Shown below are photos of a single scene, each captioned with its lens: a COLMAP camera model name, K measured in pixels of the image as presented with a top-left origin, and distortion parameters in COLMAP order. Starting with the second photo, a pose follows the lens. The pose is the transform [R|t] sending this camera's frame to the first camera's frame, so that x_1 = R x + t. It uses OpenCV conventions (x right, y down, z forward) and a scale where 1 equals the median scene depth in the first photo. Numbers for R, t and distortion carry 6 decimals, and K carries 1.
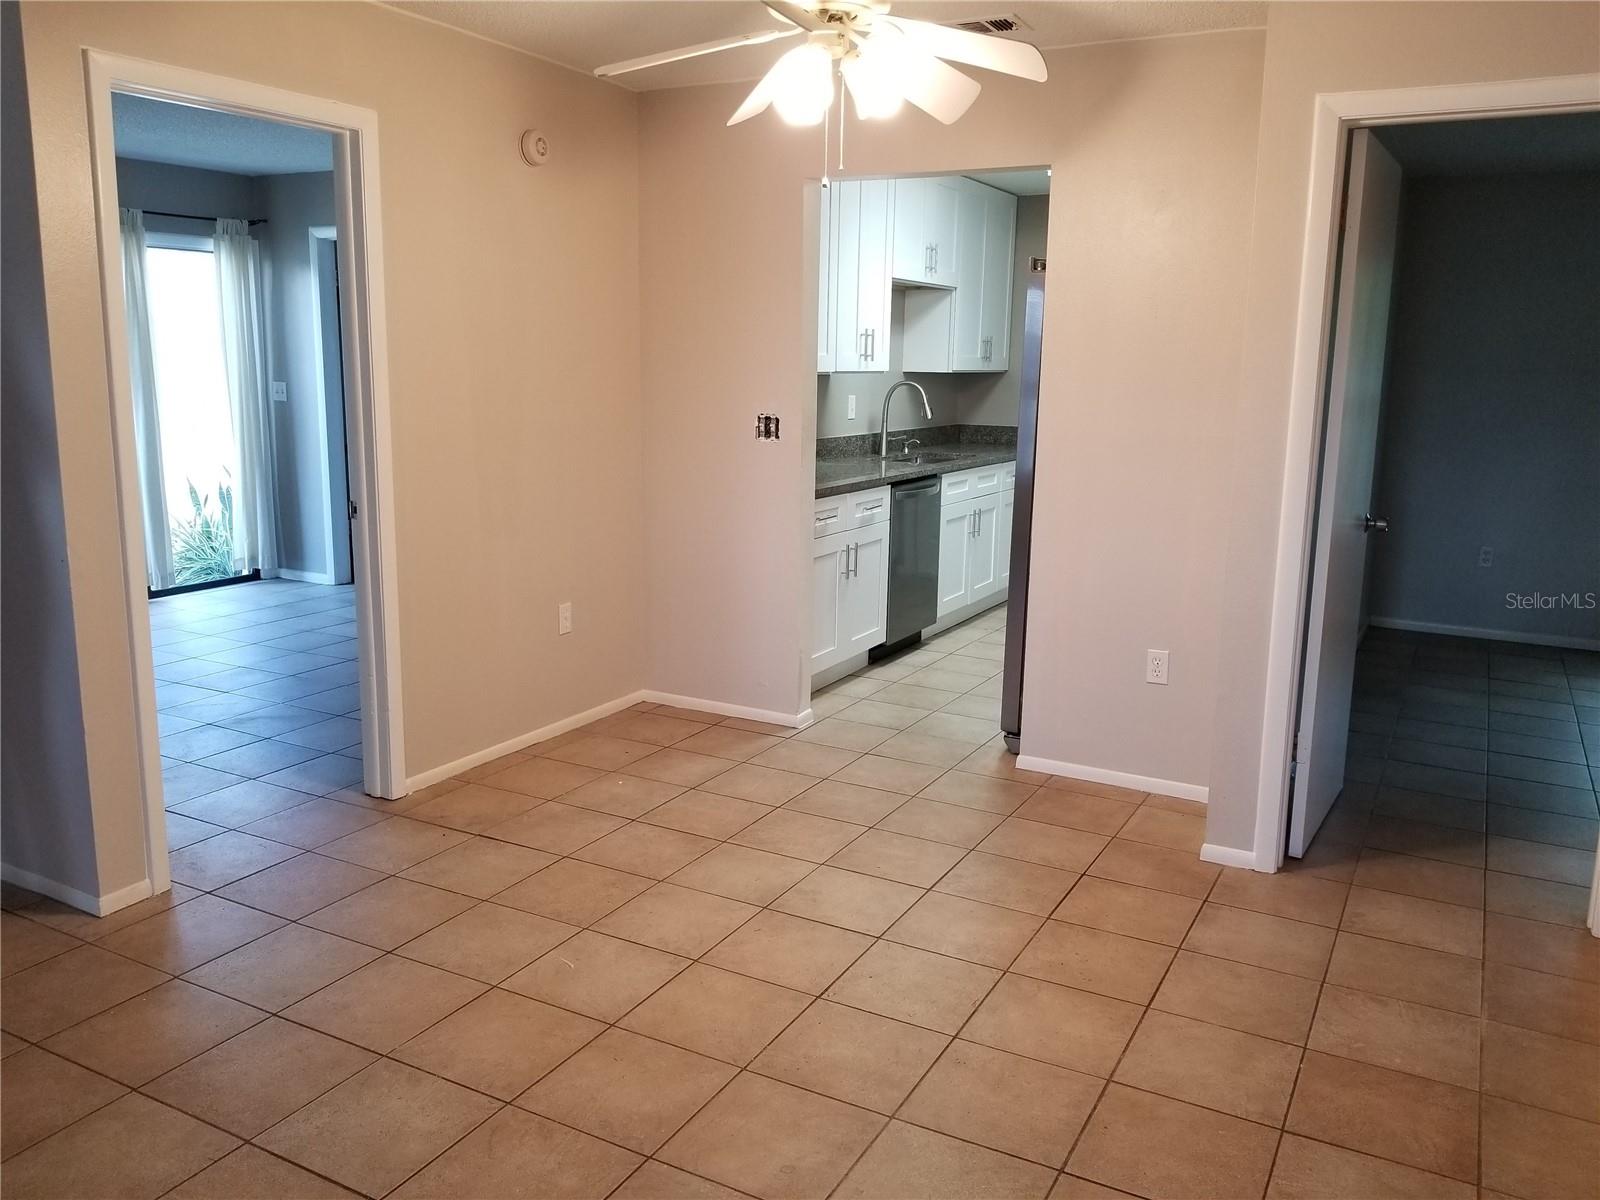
lens RADIAL K [[1246.5, 0, 796.0], [0, 1246.5, 568.2], [0, 0, 1]] dist [0.088206, -0.154466]
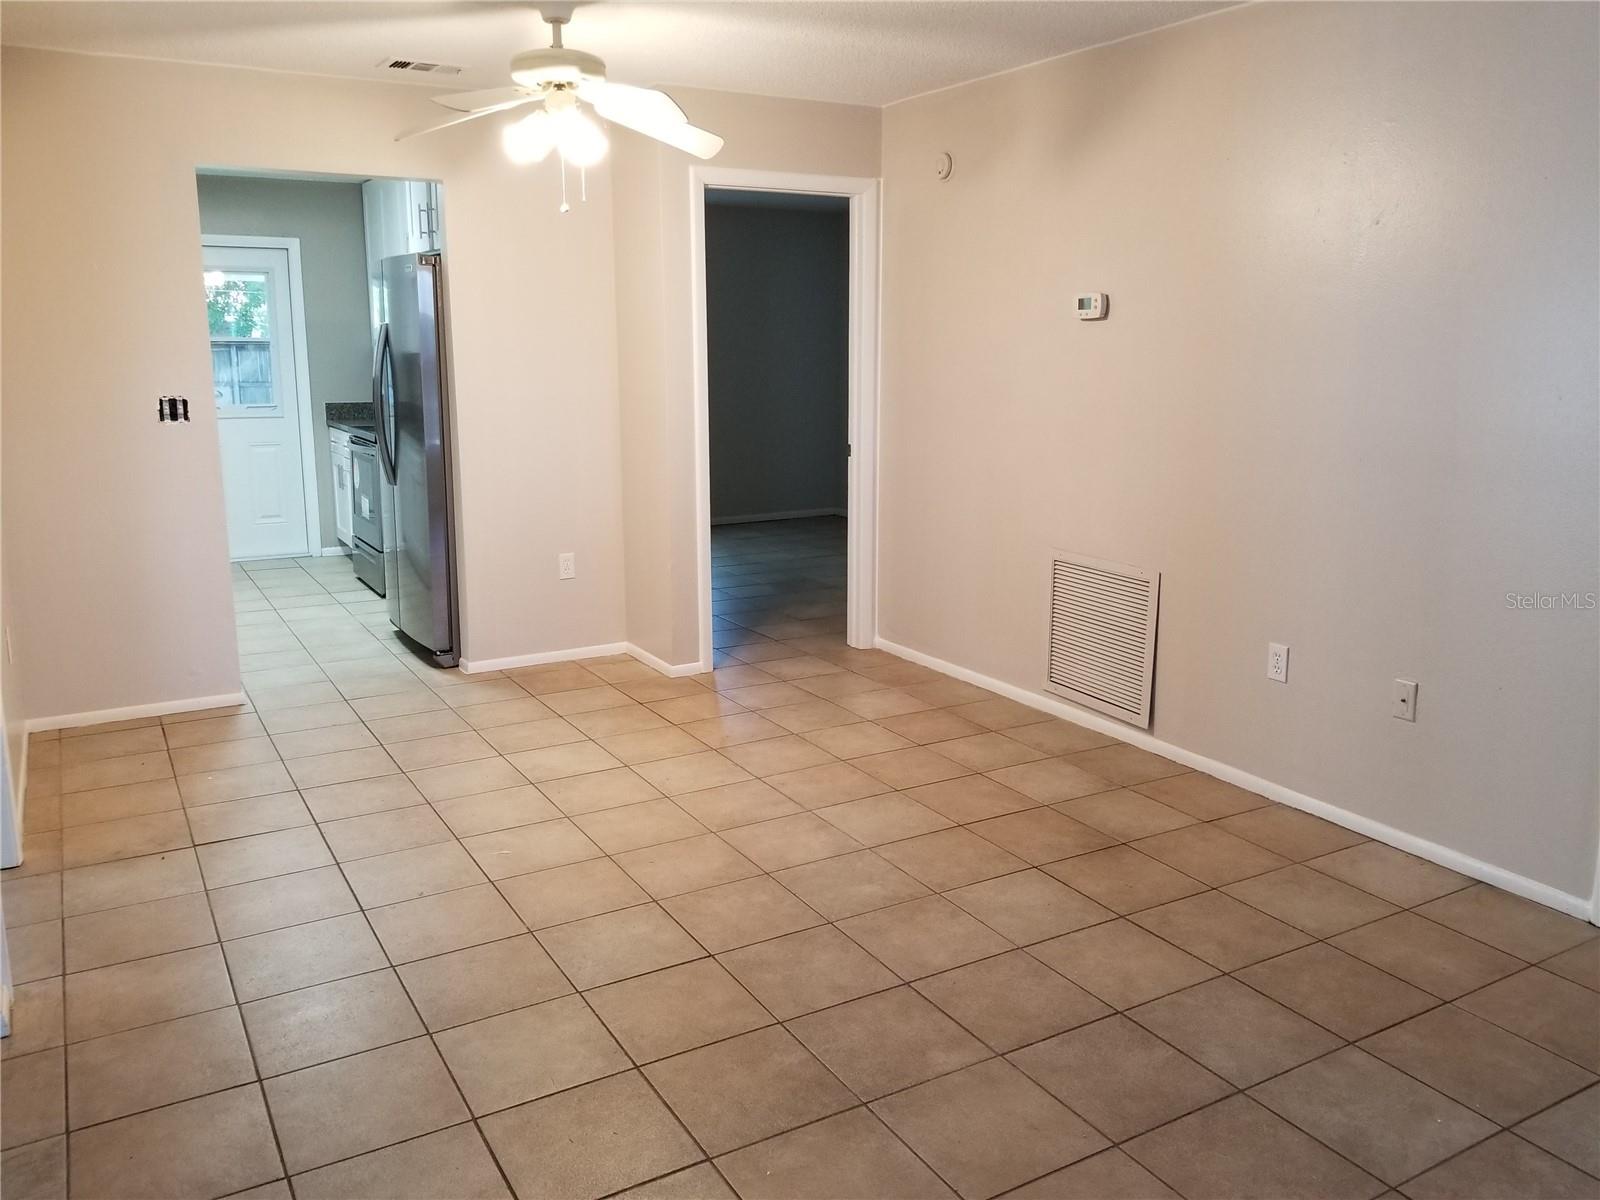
lens RADIAL K [[1246.5, 0, 796.0], [0, 1246.5, 568.2], [0, 0, 1]] dist [0.088206, -0.154466]
pose [[0.511527, -0.171249, 0.842029, -0.787868], [0.150781, 0.982623, 0.108244, -0.030391], [-0.845934, 0.071592, 0.528460, 0.090968]]
